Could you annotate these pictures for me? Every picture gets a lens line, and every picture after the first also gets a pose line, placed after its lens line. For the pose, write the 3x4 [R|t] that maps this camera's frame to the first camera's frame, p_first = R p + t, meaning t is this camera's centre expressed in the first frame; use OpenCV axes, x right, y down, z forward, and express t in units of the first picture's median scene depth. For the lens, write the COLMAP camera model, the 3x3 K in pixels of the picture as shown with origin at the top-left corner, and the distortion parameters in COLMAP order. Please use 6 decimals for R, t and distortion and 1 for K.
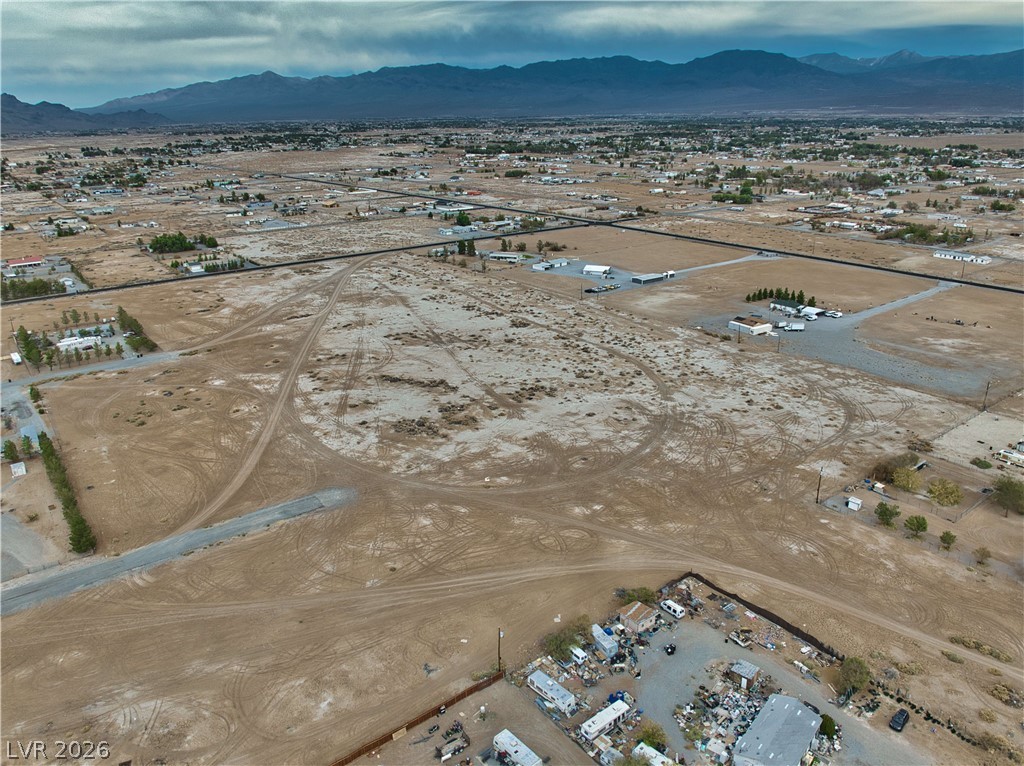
lens RADIAL K [[743.1, 0, 514.9], [0, 743.1, 404.6], [0, 0, 1]] dist [-0.029562, -0.009348]
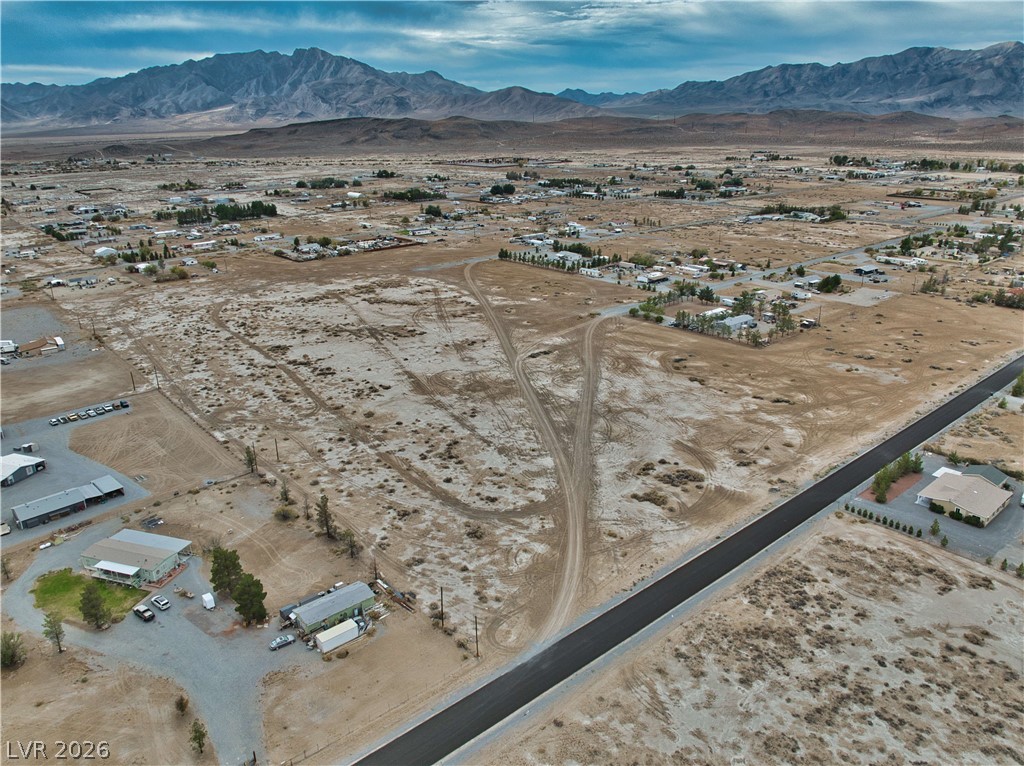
lens RADIAL K [[743.1, 0, 514.9], [0, 743.1, 404.6], [0, 0, 1]] dist [-0.029562, -0.009348]
pose [[-0.998117, 0.046867, -0.039580, -0.307389], [0.007350, 0.731935, 0.681334, -0.857009], [0.060902, 0.679760, -0.730901, 2.204178]]
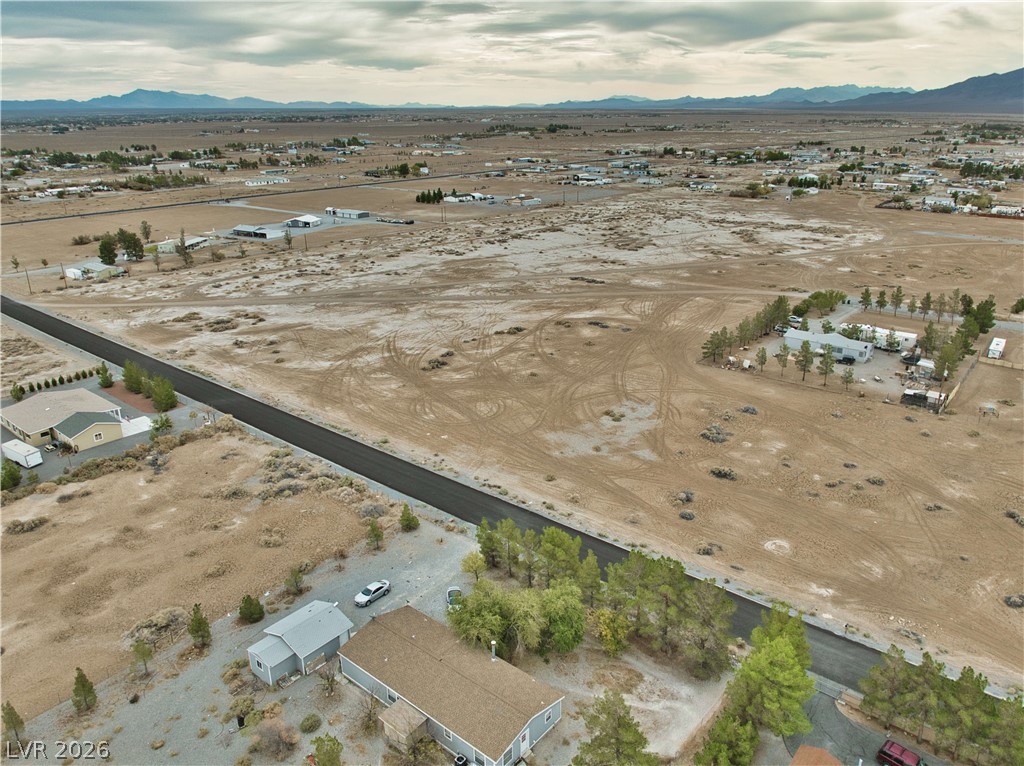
lens RADIAL K [[754.1, 0, 514.2], [0, 754.1, 385.2], [0, 0, 1]] dist [-0.035885, -0.004472]
pose [[-0.225624, -0.324528, 0.918573, -1.266175], [0.367288, 0.844974, 0.388741, -0.444182], [-0.902327, 0.425090, -0.071452, 1.550194]]
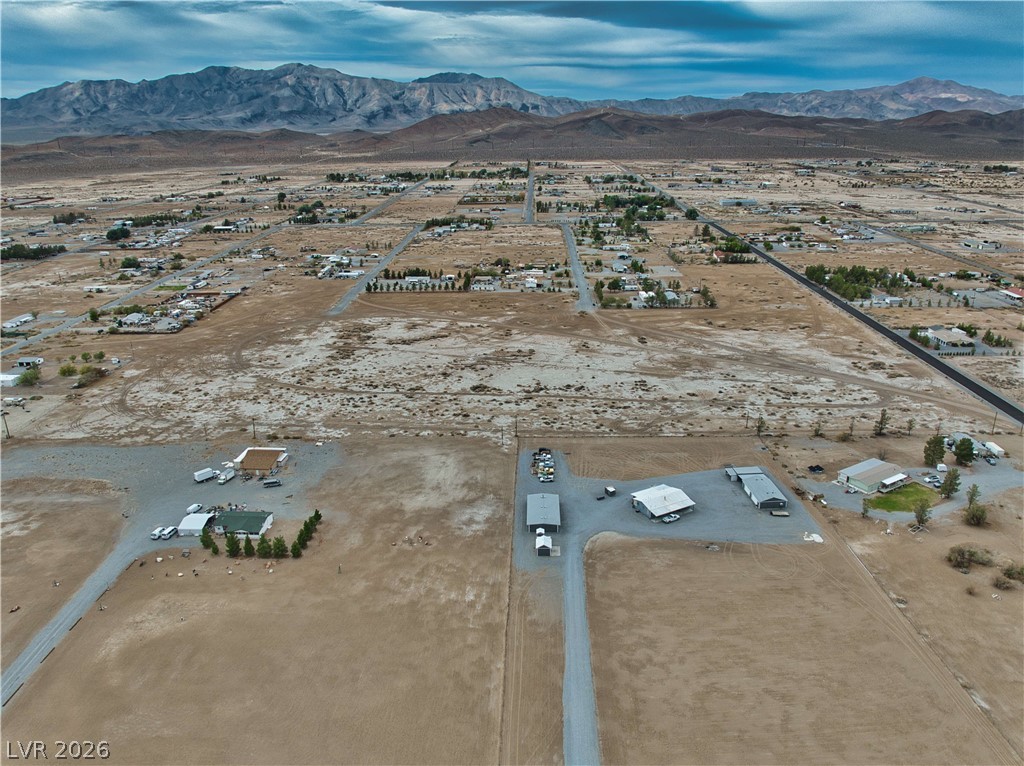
lens RADIAL K [[753.6, 0, 515.3], [0, 753.6, 382.0], [0, 0, 1]] dist [-0.039166, -0.004605]
pose [[-0.626302, 0.278883, -0.727991, 0.869223], [-0.265609, 0.801617, 0.535595, -0.822940], [0.732938, 0.528805, -0.427980, 1.844982]]
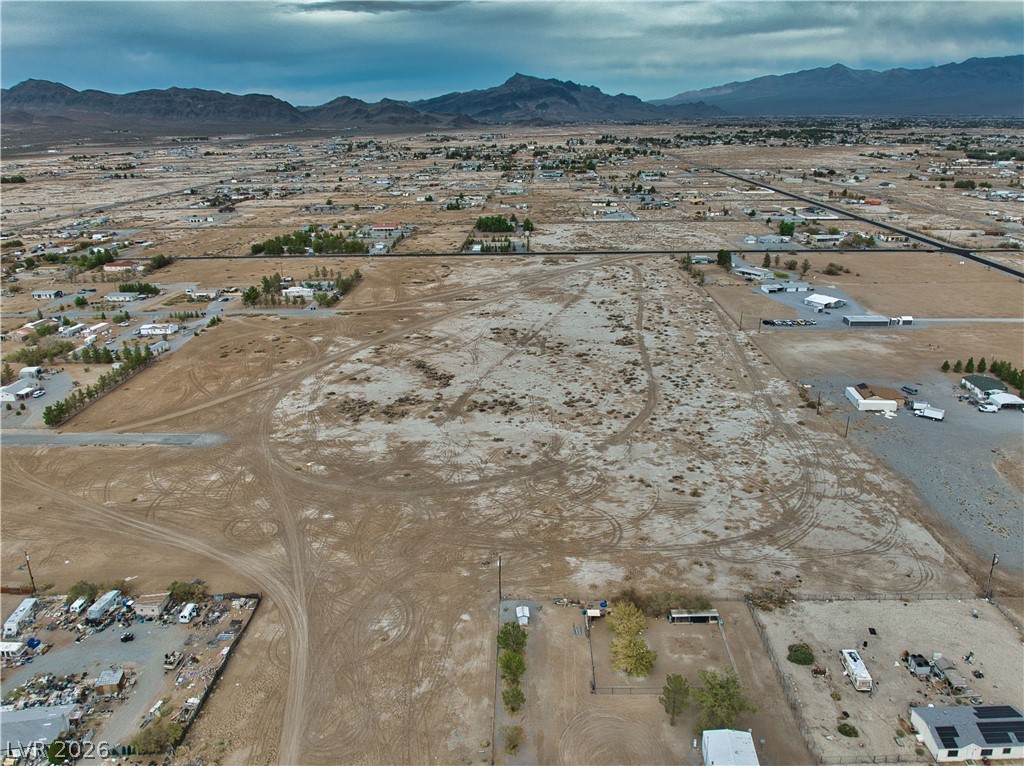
lens RADIAL K [[743.1, 0, 514.9], [0, 743.1, 404.6], [0, 0, 1]] dist [-0.029562, -0.009348]
pose [[0.778629, 0.229635, -0.583956, 0.585381], [-0.225048, 0.970914, 0.081731, -0.098932], [0.585739, 0.067780, 0.807660, 0.231524]]
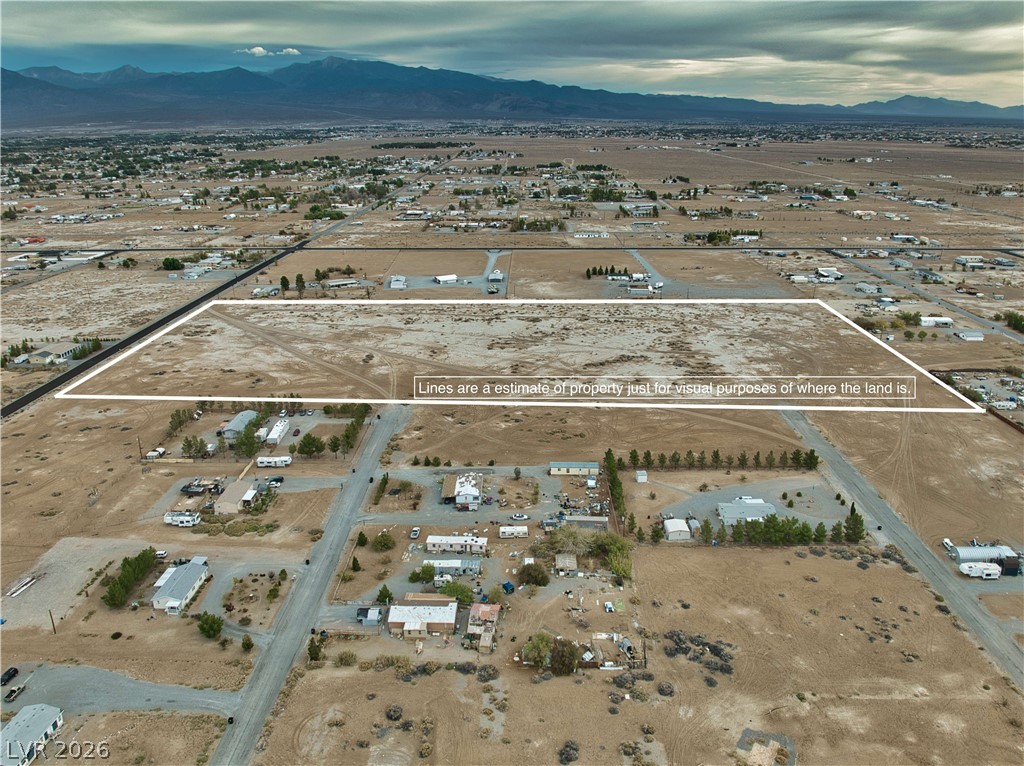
lens RADIAL K [[754.1, 0, 514.2], [0, 754.1, 385.2], [0, 0, 1]] dist [-0.035885, -0.004472]
pose [[0.622056, -0.253701, 0.740731, -1.249108], [0.286004, 0.954301, 0.086666, -0.156504], [-0.728867, 0.157940, 0.666188, 0.256651]]
